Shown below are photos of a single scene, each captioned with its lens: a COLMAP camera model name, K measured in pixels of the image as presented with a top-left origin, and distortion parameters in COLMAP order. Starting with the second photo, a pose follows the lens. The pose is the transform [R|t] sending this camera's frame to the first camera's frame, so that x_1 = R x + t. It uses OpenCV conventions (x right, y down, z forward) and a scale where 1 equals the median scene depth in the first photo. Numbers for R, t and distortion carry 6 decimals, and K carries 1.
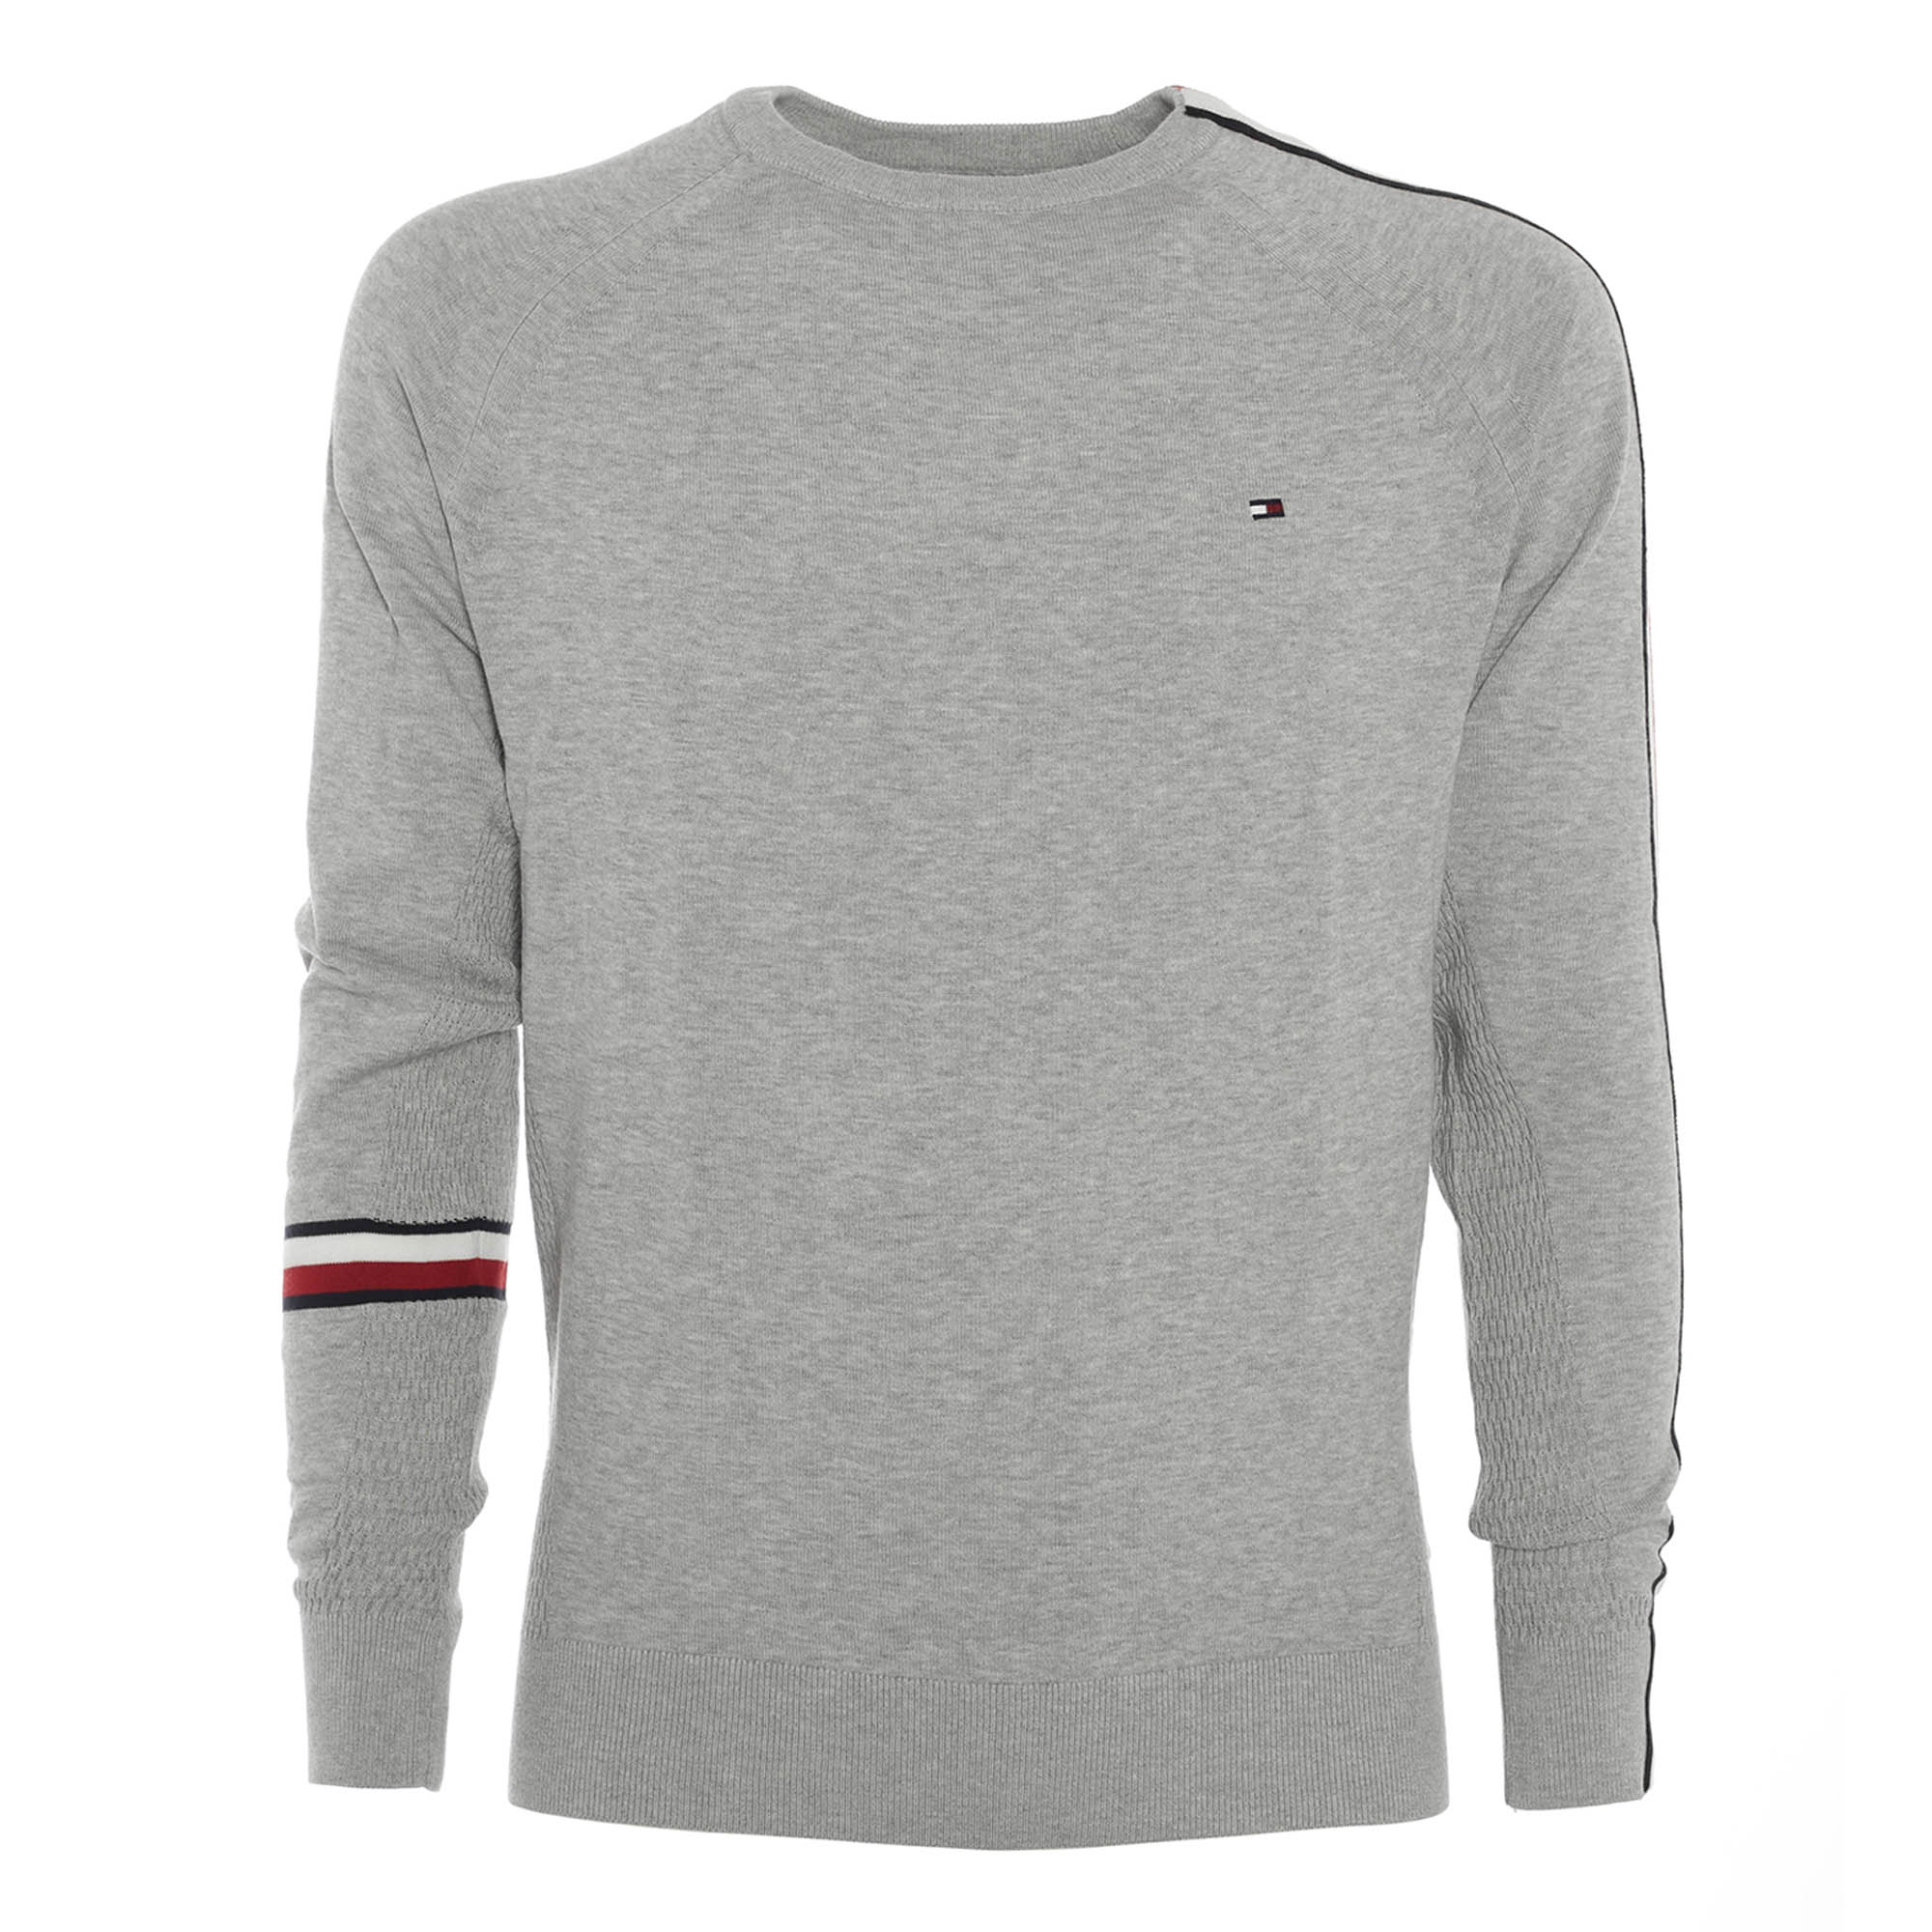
lens RADIAL K [[3943.4, 0, 966.0], [0, 3943.4, 966.0], [0, 0, 1]] dist [-0.105751, -0.065079]
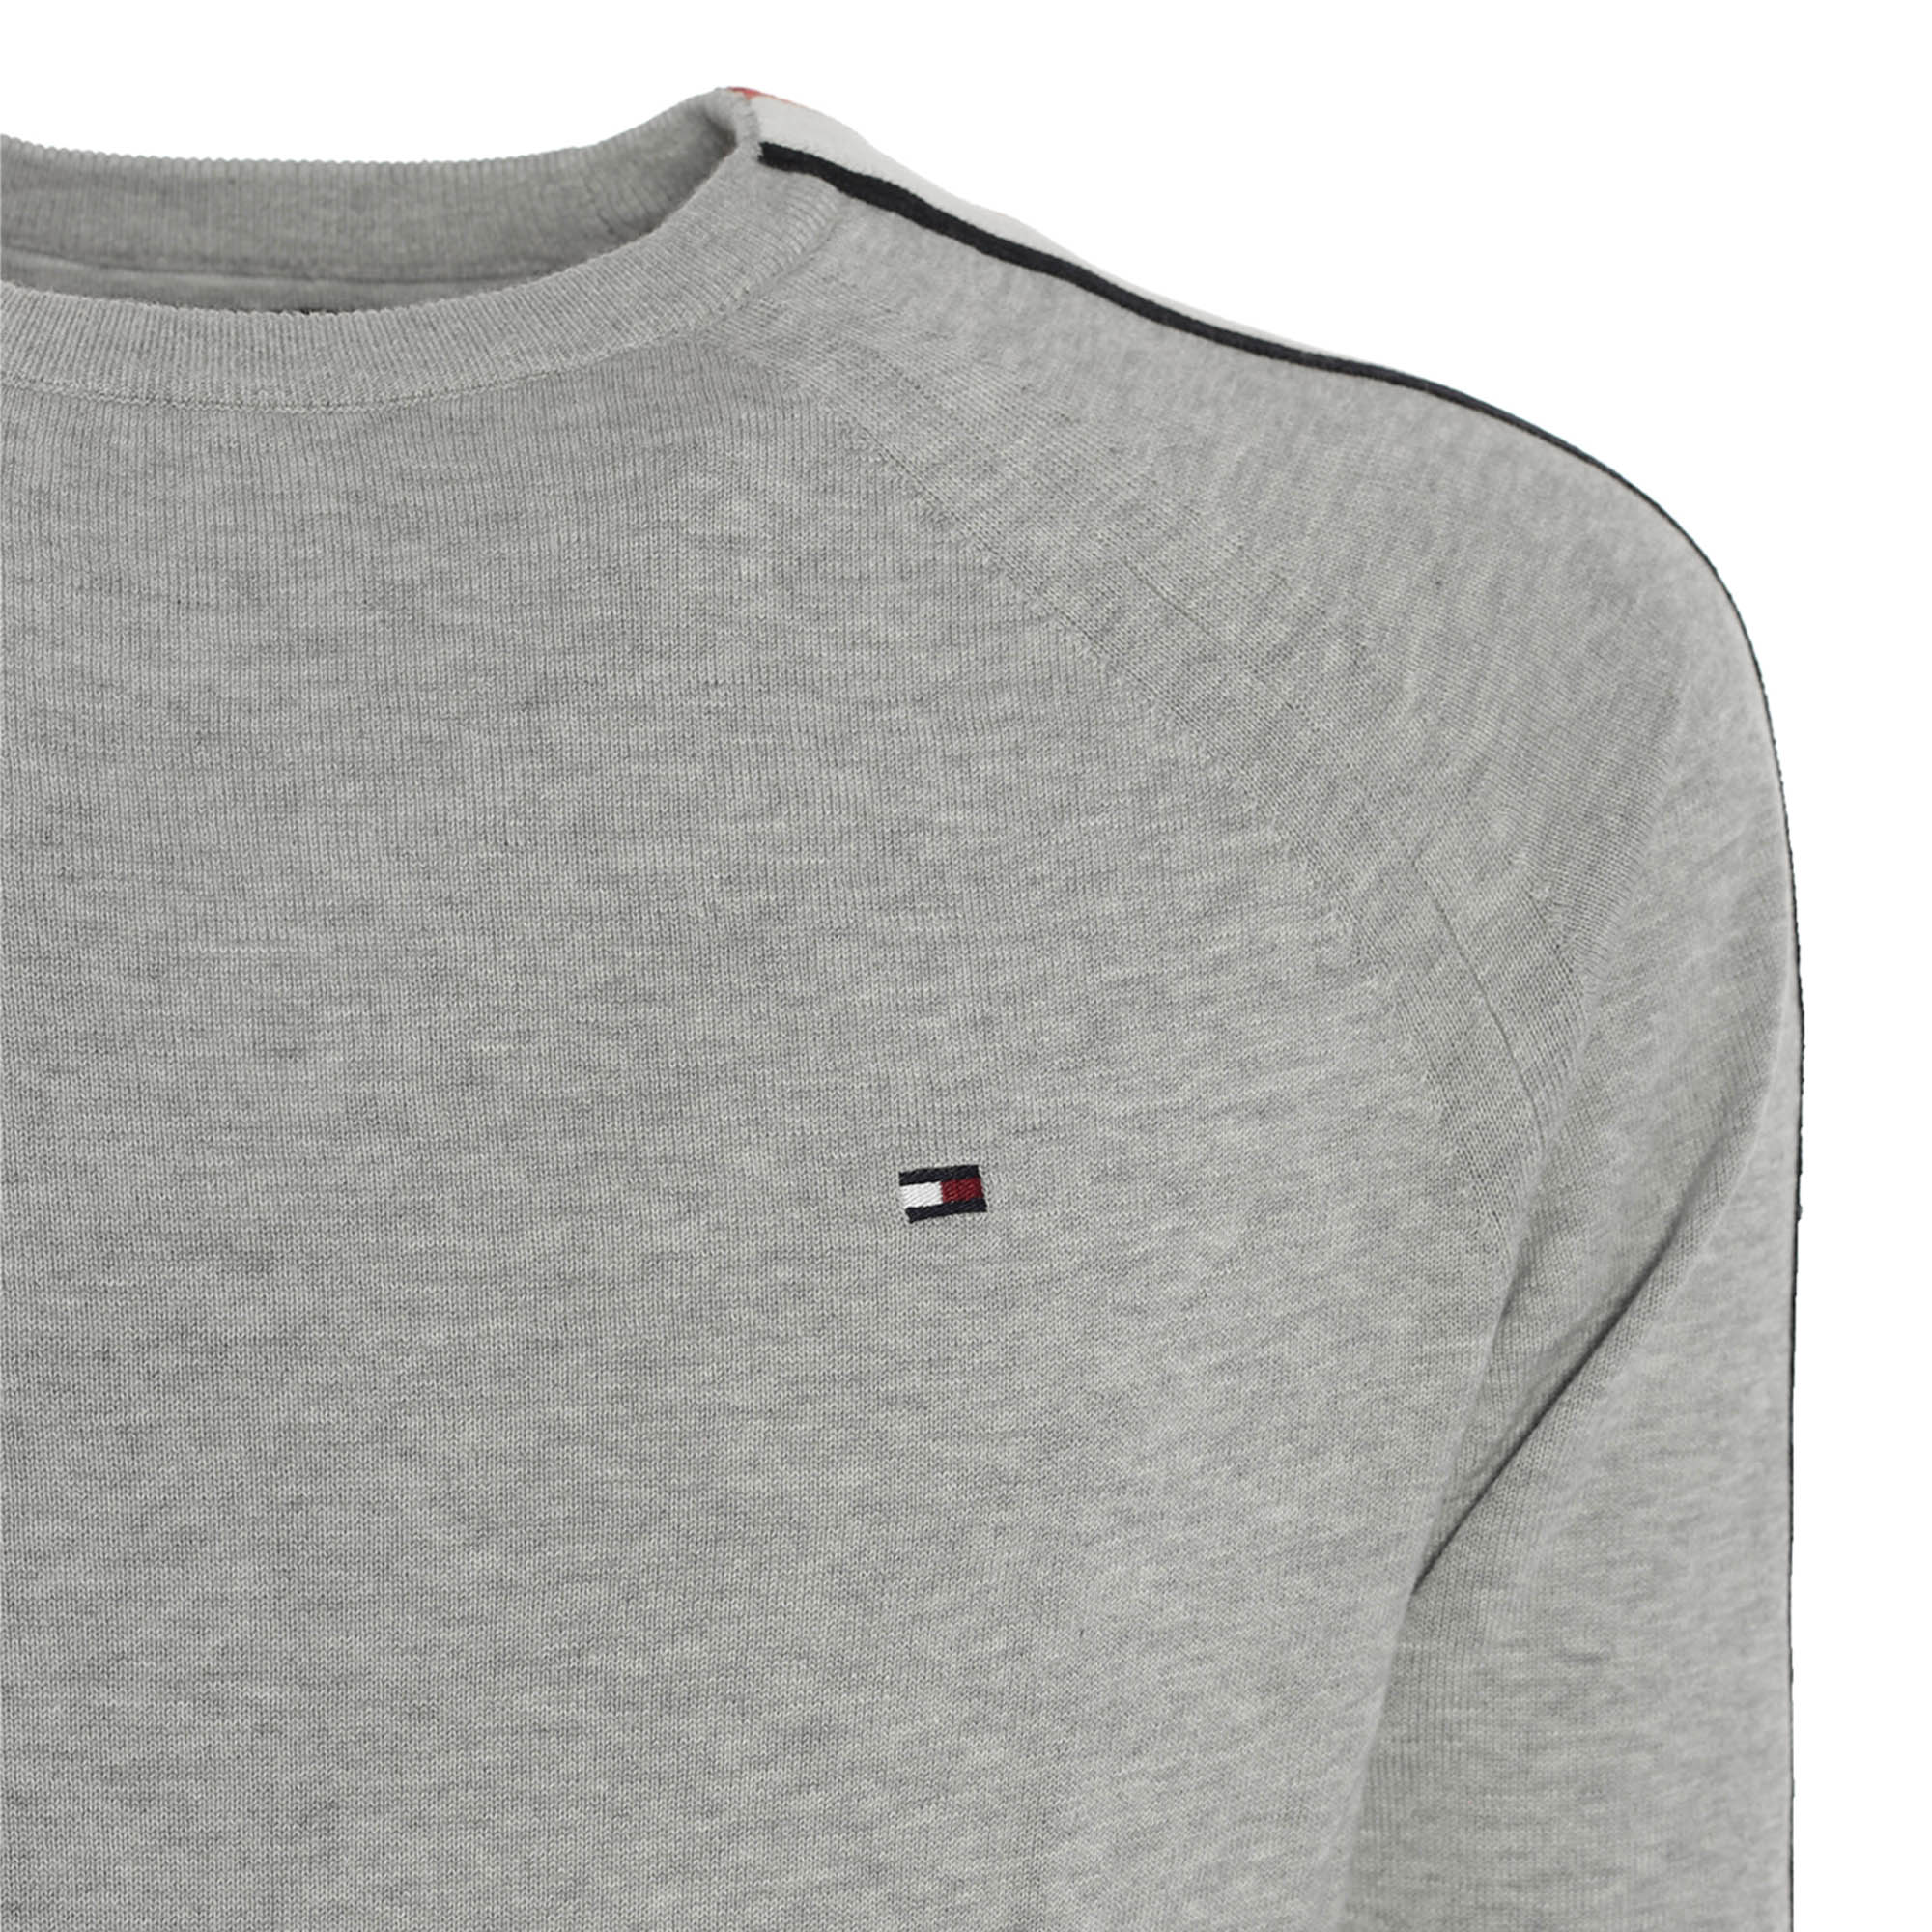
lens RADIAL K [[3943.4, 0, 966.0], [0, 3943.4, 966.0], [0, 0, 1]] dist [-0.105751, -0.065079]
pose [[0.994101, 0.015962, 0.107278, 0.035300], [-0.020013, 0.999123, 0.036791, -0.151963], [-0.106597, -0.038721, 0.993548, 0.597965]]
